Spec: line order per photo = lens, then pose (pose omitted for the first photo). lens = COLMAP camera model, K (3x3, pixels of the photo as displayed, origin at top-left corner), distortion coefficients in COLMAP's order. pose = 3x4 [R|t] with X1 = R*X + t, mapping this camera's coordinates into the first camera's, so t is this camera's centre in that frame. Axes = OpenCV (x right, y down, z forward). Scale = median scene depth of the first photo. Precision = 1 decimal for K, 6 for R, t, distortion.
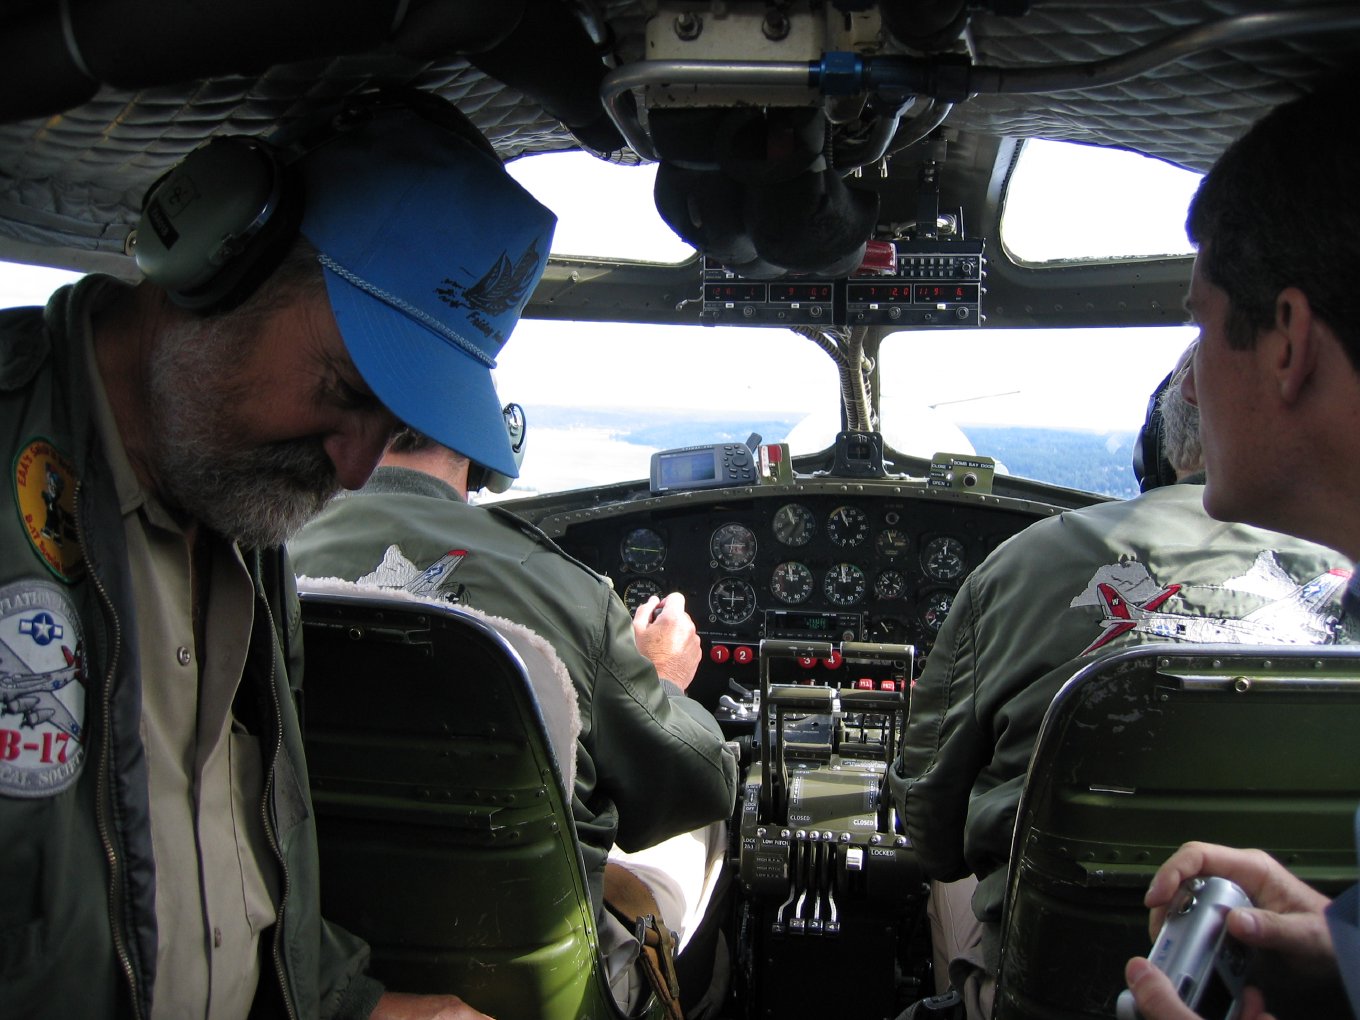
lens RADIAL K [[1407.6, 0, 680.0], [0, 1407.6, 510.0], [0, 0, 1]] dist [-0.039332, -0.011046]
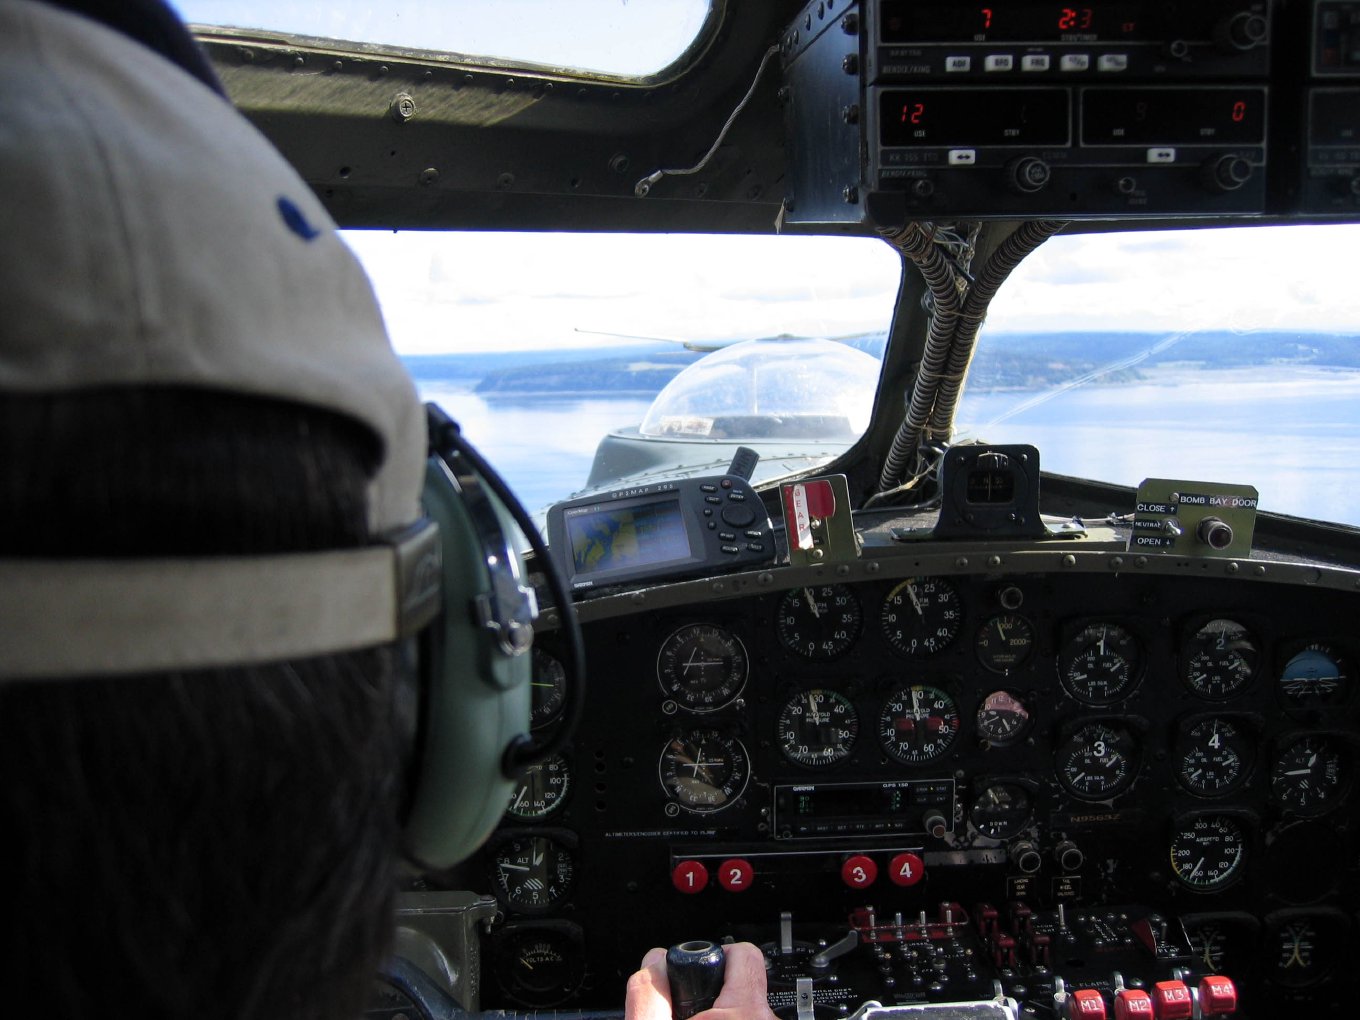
lens RADIAL K [[1407.6, 0, 680.0], [0, 1407.6, 510.0], [0, 0, 1]] dist [-0.039332, -0.011046]
pose [[0.976620, -0.068181, 0.203874, -0.071988], [0.056224, 0.996372, 0.063884, -0.065691], [-0.207490, -0.050928, 0.976911, 0.511479]]
